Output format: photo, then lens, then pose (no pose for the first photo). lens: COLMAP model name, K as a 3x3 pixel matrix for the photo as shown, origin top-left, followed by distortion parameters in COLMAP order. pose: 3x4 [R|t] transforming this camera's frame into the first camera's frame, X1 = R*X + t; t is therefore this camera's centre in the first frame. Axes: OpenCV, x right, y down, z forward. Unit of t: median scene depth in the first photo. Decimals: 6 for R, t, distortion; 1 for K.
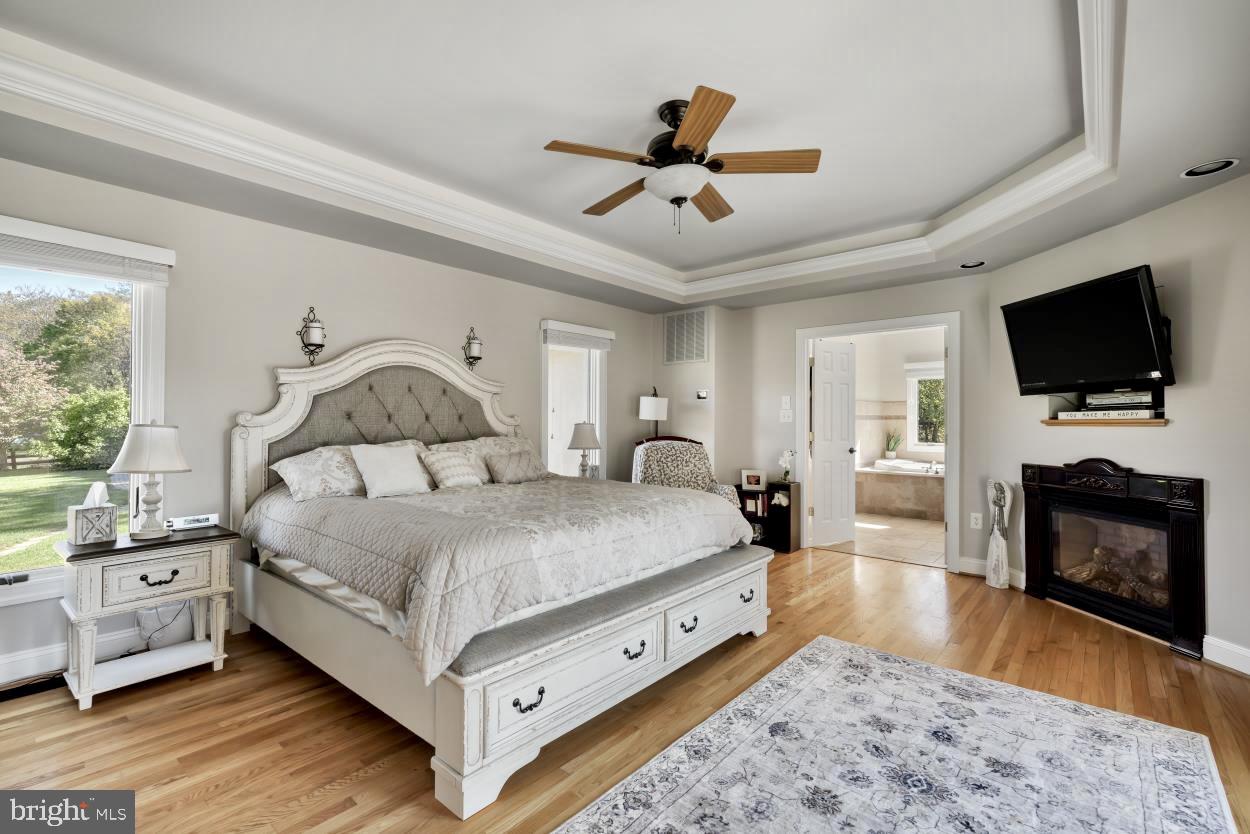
lens RADIAL K [[558.2, 0, 626.4], [0, 558.2, 415.7], [0, 0, 1]] dist [0.000338, 0.000046]
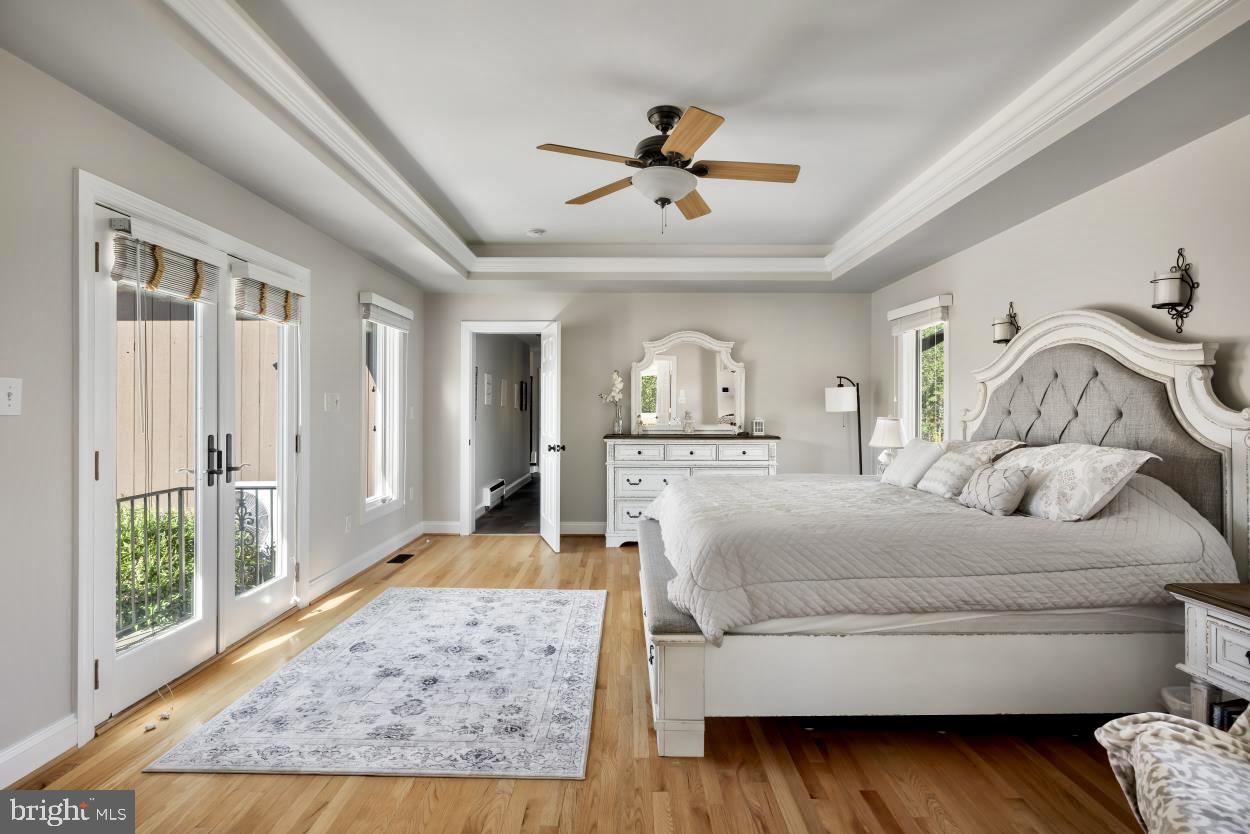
lens RADIAL K [[608.9, 0, 626.2], [0, 608.9, 412.2], [0, 0, 1]] dist [0.000324, 0.000044]
pose [[-0.760319, -0.000851, -0.649550, 0.951121], [0.002869, 0.999985, -0.004668, 0.005555], [0.649544, -0.005413, -0.760305, 1.971276]]
